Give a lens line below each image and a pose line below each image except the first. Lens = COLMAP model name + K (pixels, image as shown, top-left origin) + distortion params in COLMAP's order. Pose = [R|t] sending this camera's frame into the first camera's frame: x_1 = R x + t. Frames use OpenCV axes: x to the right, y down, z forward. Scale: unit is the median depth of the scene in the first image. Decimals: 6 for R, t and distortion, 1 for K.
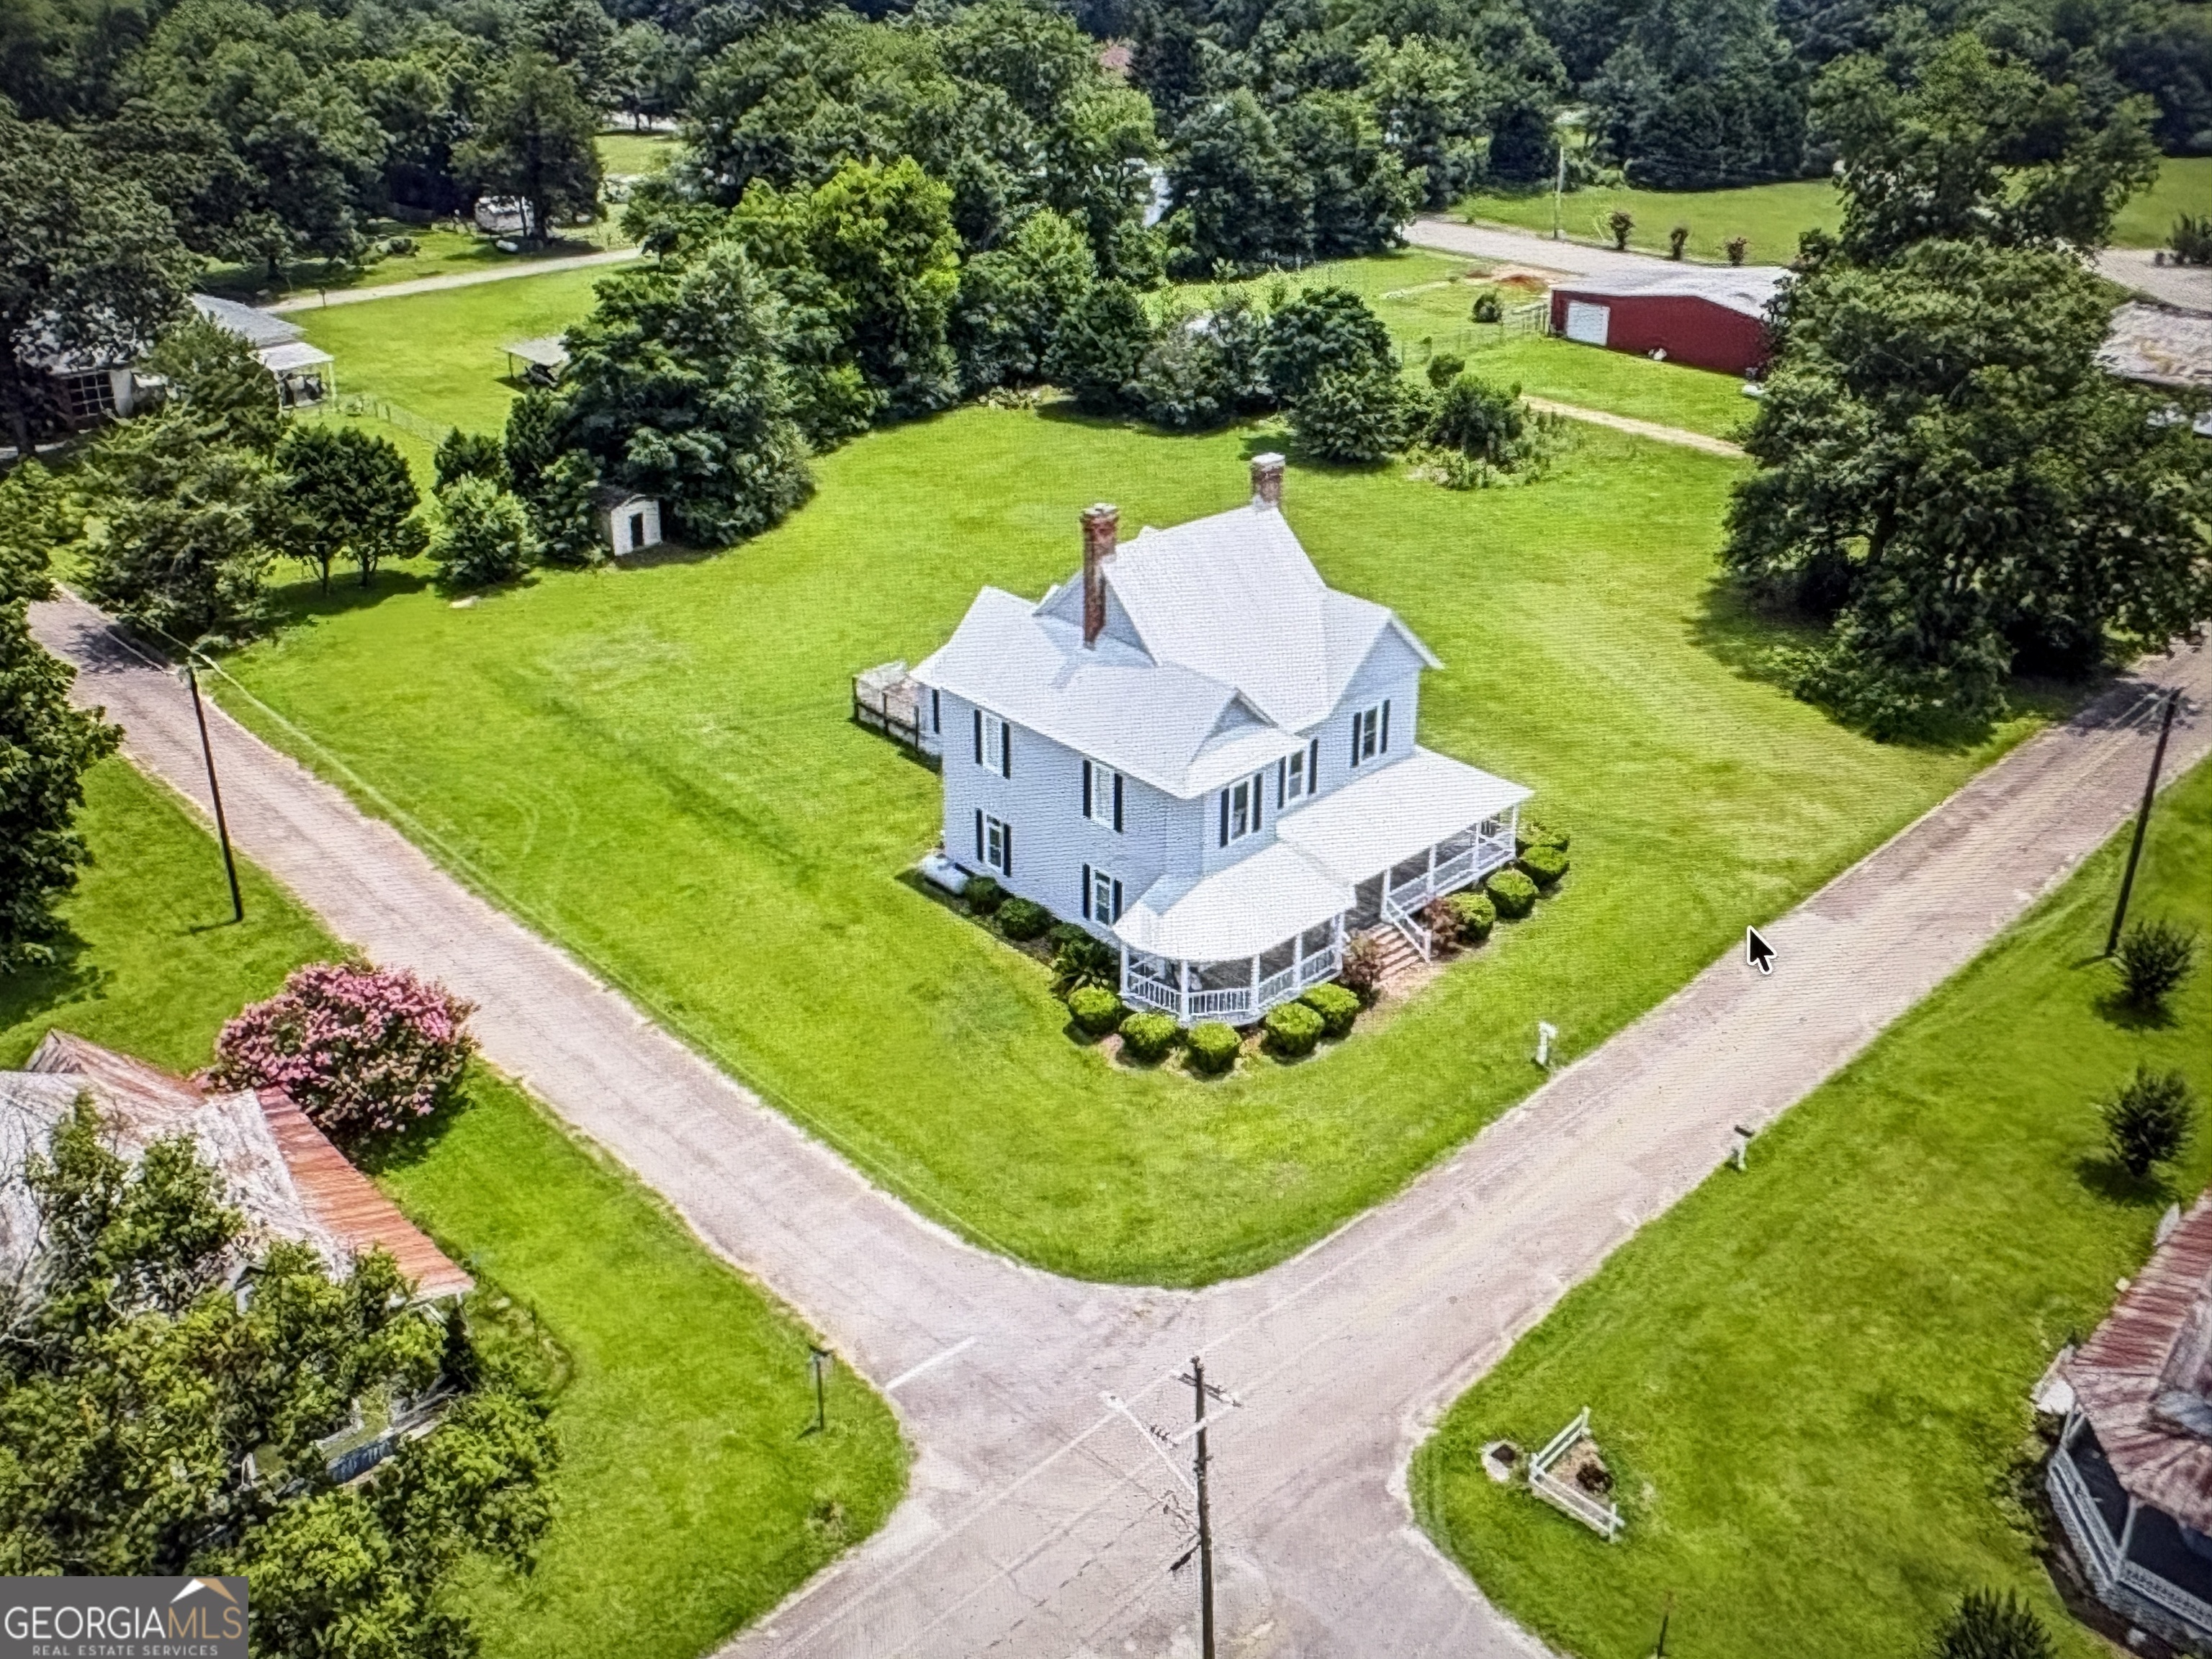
lens RADIAL K [[2013.6, 0, 1106.0], [0, 2013.6, 829.5], [0, 0, 1]] dist [-0.001094, 0.000873]
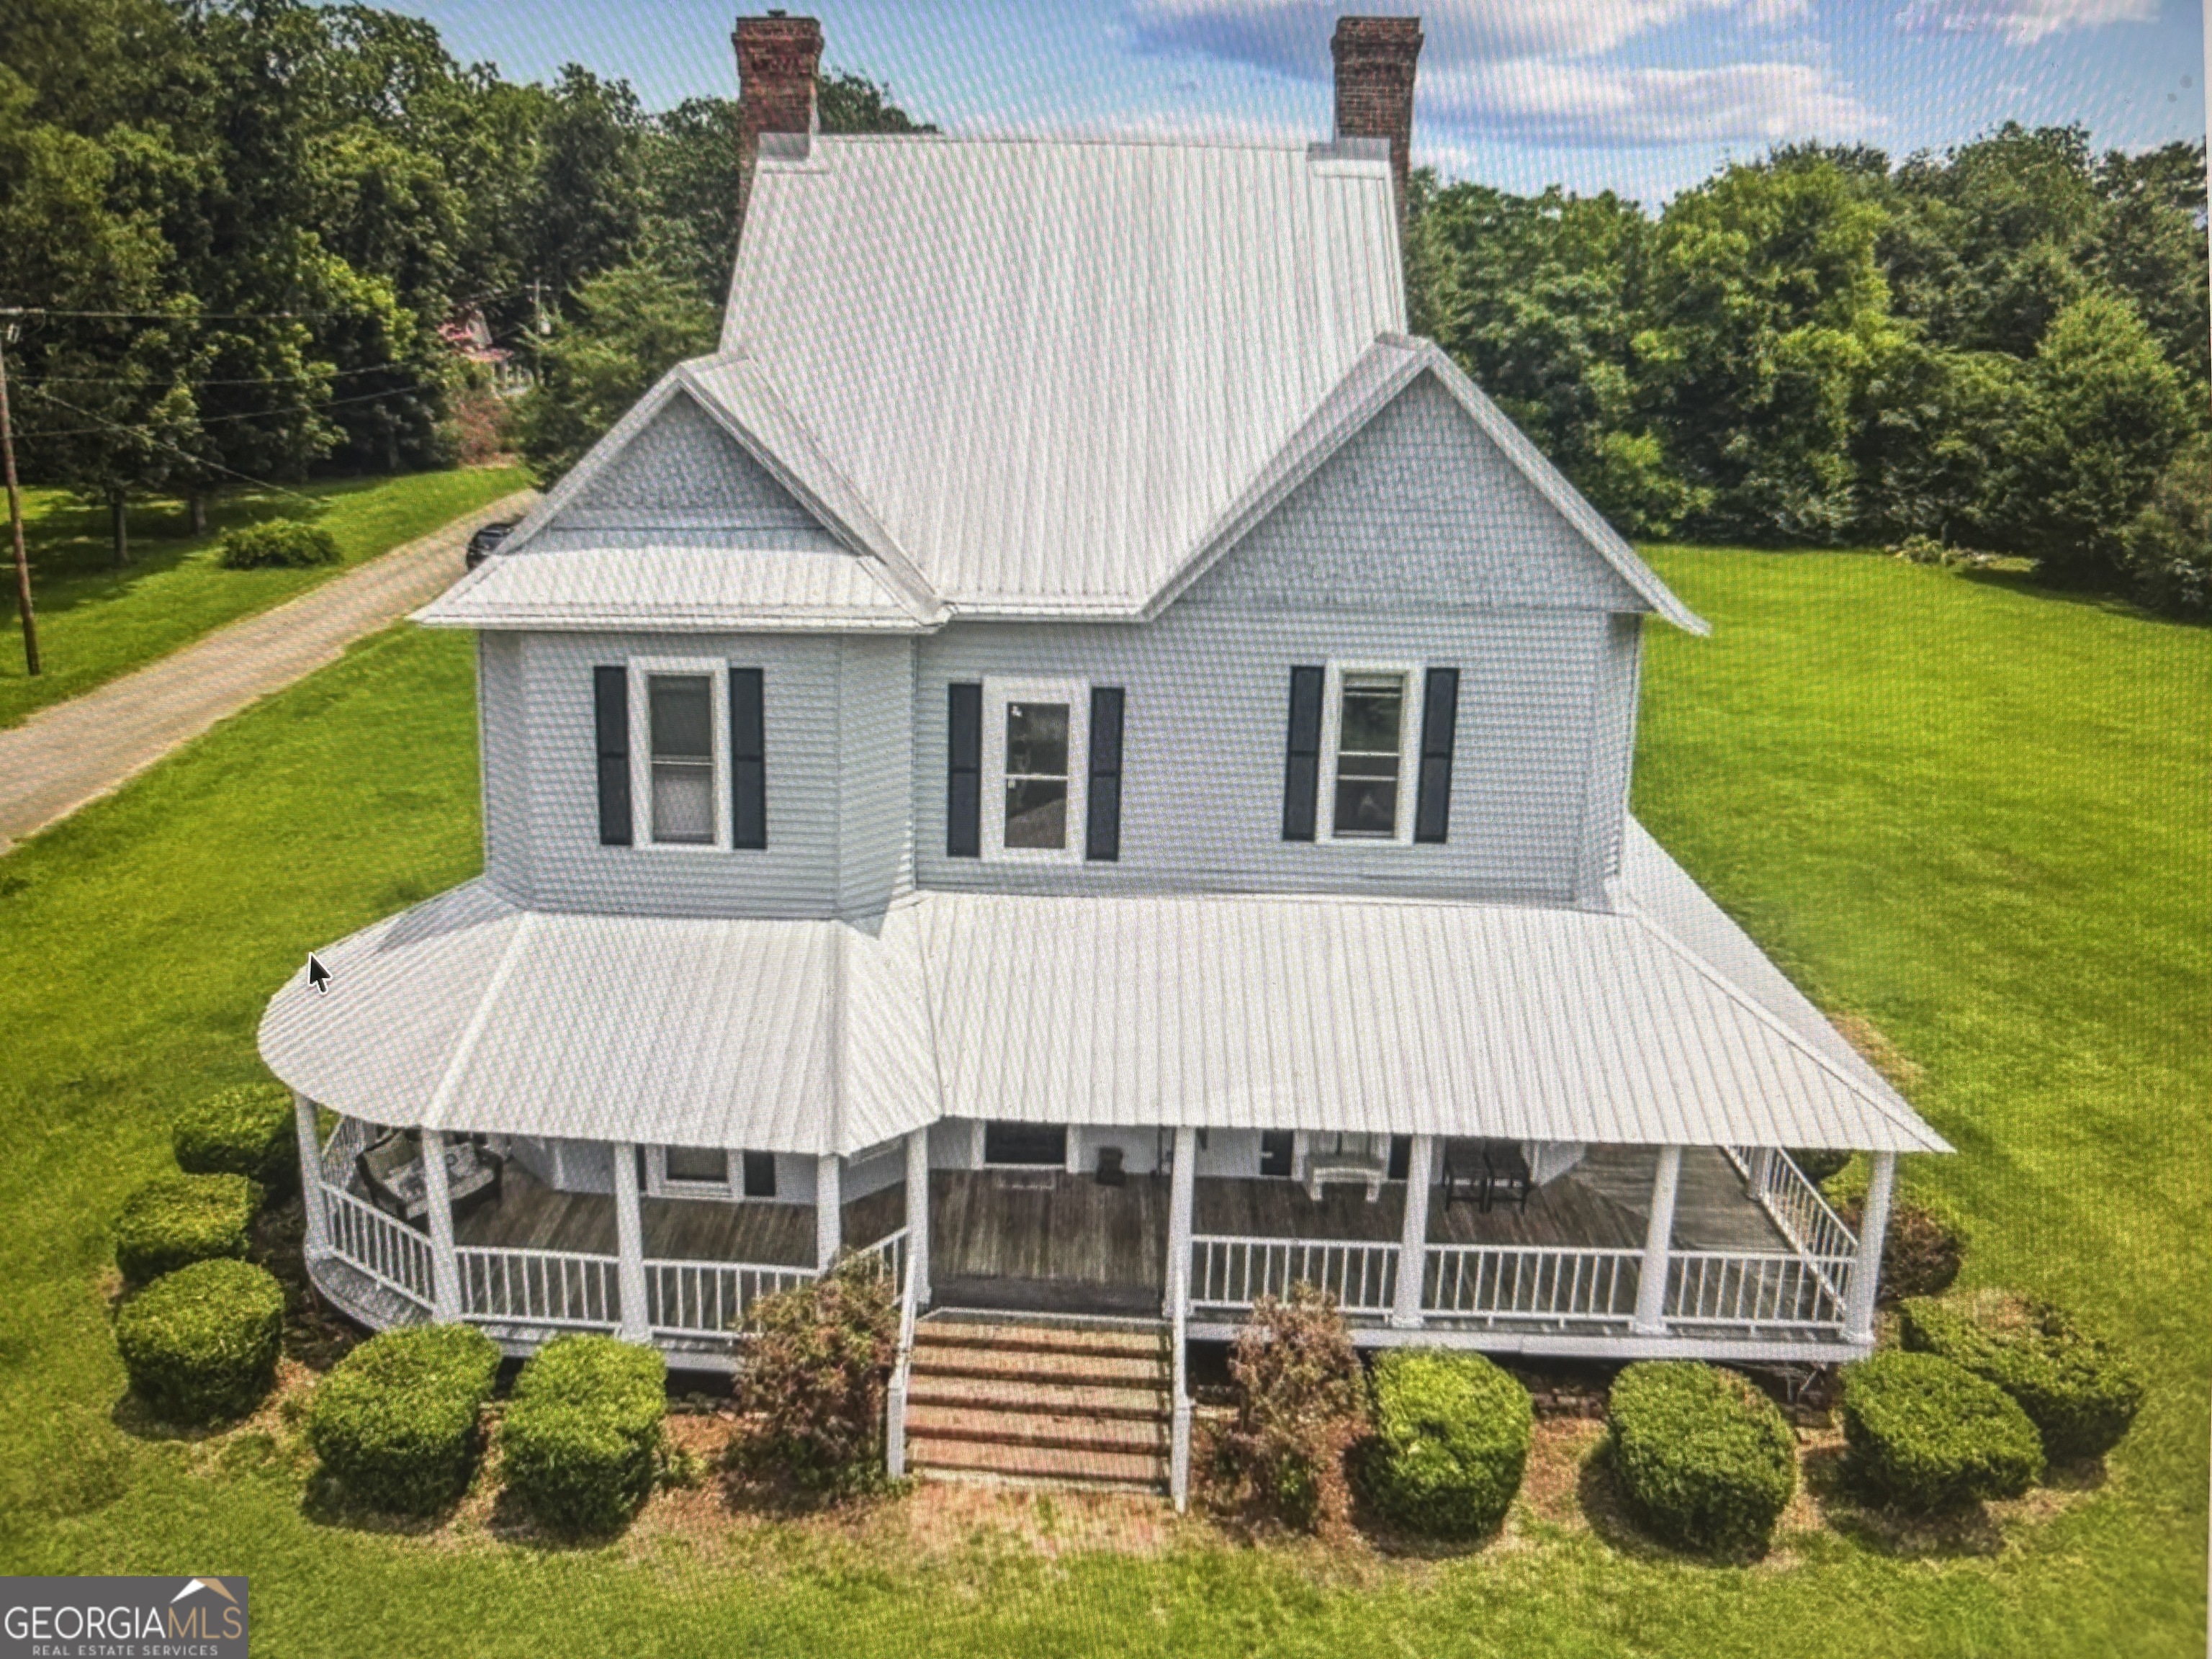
lens RADIAL K [[1668.9, 0, 1106.0], [0, 1668.9, 829.5], [0, 0, 1]] dist [-0.001645, 0.001301]
pose [[0.683136, 0.228357, -0.693670, 0.291331], [-0.355609, 0.933652, -0.042849, -0.008439], [0.637861, 0.275947, 0.719018, 0.765647]]
